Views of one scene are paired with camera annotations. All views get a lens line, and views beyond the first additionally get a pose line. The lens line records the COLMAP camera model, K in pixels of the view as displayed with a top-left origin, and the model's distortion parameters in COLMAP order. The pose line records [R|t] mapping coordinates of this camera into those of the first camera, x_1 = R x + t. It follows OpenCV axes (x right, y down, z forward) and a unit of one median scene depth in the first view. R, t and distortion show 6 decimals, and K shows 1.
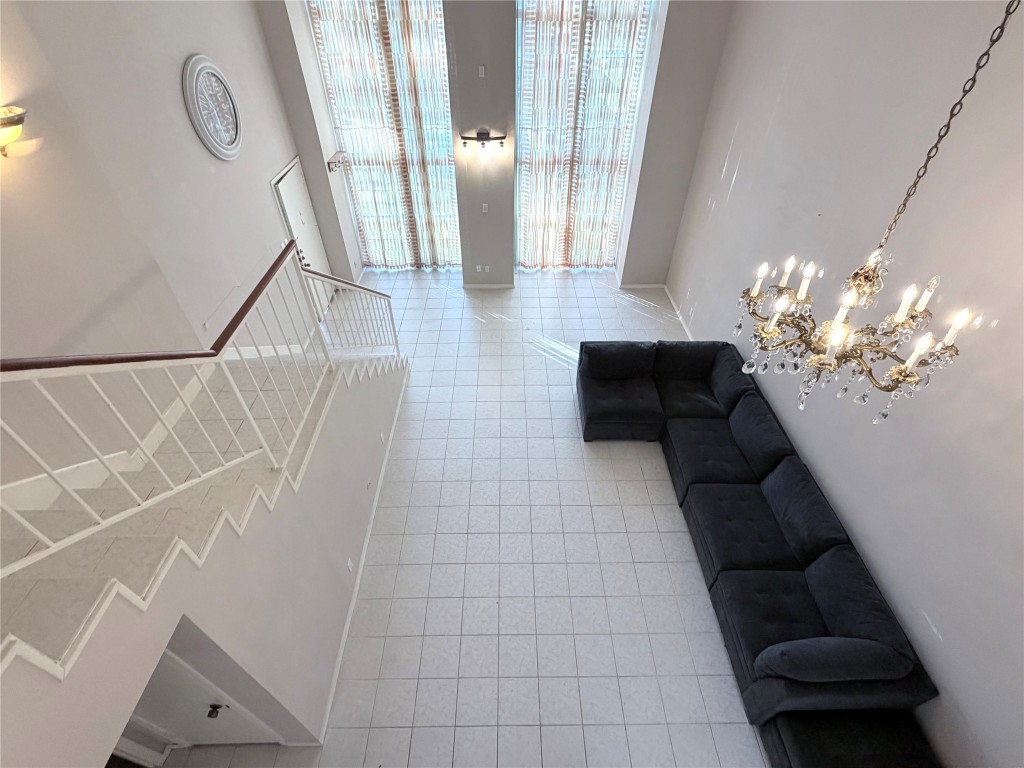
lens RADIAL K [[474.5, 0, 512.0], [0, 474.5, 384.0], [0, 0, 1]] dist [0.002028, -0.000323]
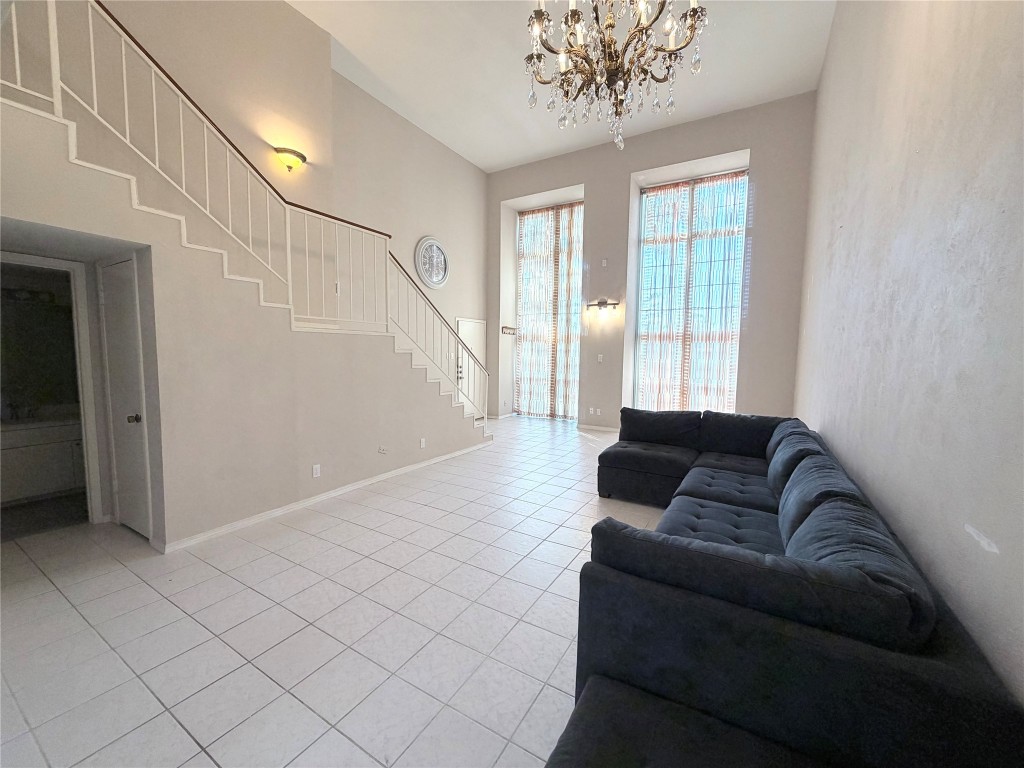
lens RADIAL K [[408.9, 0, 512.0], [0, 408.9, 384.0], [0, 0, 1]] dist [-0.025782, 0.009625]
pose [[0.854787, 0.052666, -0.516300, 0.330064], [-0.354692, 0.785521, -0.507099, 0.335199], [0.378858, 0.616589, 0.690134, 0.243100]]
